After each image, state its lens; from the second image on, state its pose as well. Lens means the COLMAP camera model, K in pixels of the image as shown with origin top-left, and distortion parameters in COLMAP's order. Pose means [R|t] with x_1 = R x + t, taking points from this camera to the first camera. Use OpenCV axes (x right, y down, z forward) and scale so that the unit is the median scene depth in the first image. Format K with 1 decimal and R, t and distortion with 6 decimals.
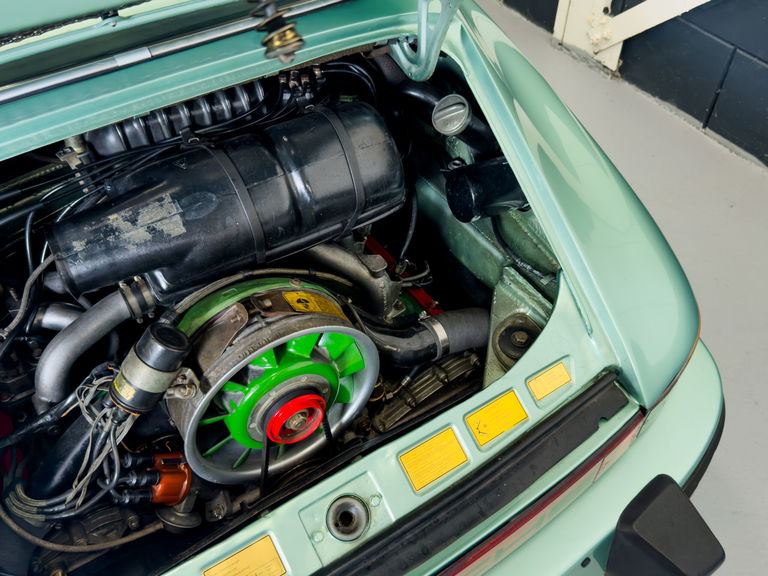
lens RADIAL K [[687.7, 0, 384.0], [0, 687.7, 288.0], [0, 0, 1]] dist [0.163161, -0.356454]
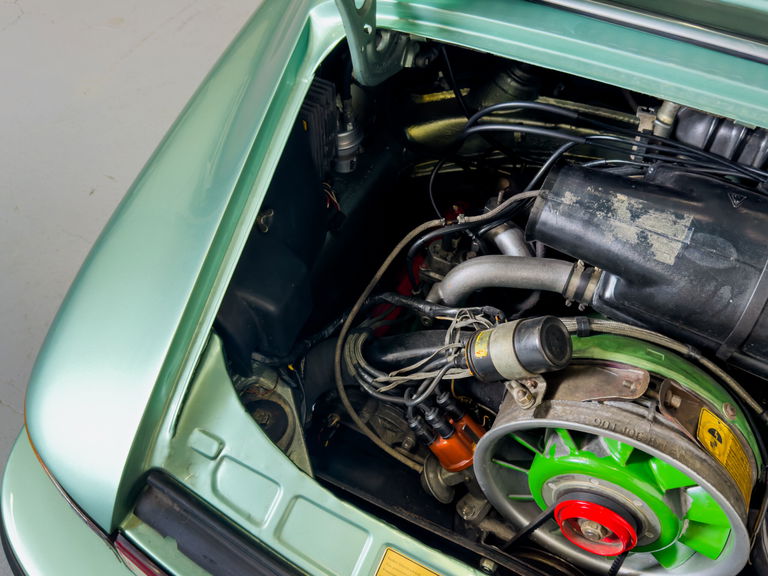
lens RADIAL K [[687.7, 0, 384.0], [0, 687.7, 288.0], [0, 0, 1]] dist [0.163161, -0.356454]
pose [[0.506335, 0.674403, -0.537406, -0.002562], [-0.657954, 0.704975, 0.264777, -0.056162], [0.557424, 0.219523, 0.800680, 0.174725]]
